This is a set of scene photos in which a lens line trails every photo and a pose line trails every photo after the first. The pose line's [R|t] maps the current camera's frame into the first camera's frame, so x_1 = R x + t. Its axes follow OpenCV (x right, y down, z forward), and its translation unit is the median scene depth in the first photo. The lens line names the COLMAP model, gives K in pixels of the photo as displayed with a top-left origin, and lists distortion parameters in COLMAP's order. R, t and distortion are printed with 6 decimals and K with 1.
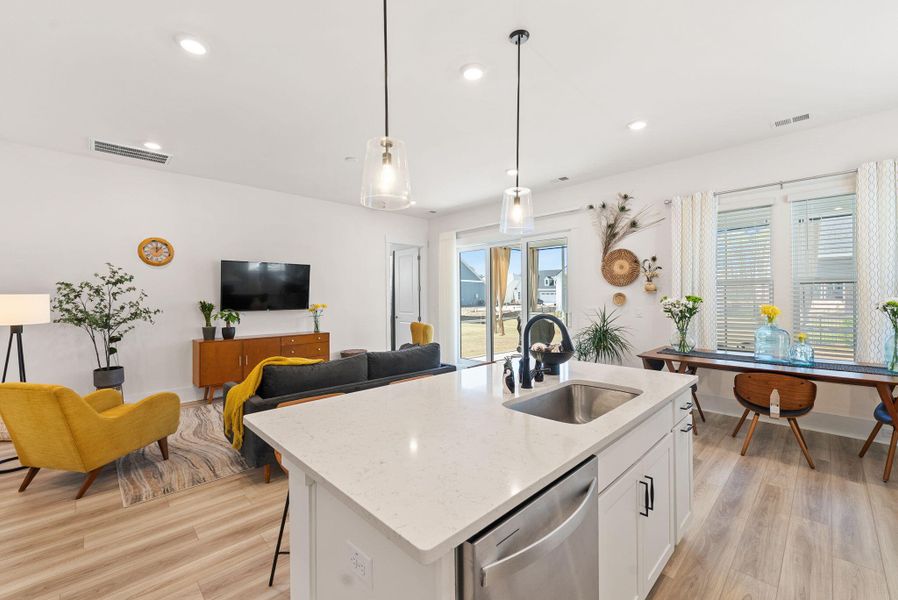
lens RADIAL K [[367.0, 0, 449.0], [0, 367.0, 300.0], [0, 0, 1]] dist [-0.002155, -0.000430]
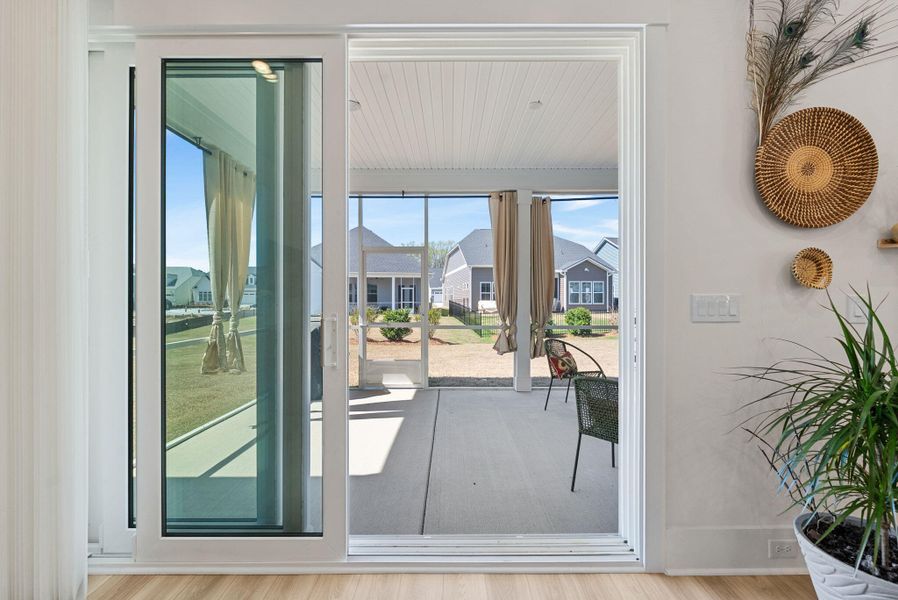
lens RADIAL K [[367.0, 0, 449.0], [0, 367.0, 300.0], [0, 0, 1]] dist [-0.002155, -0.000430]
pose [[0.700571, 0.002571, 0.713578, 0.022256], [0.001771, 0.999984, -0.005341, 0.027504], [-0.713581, 0.005005, 0.700555, 1.032471]]
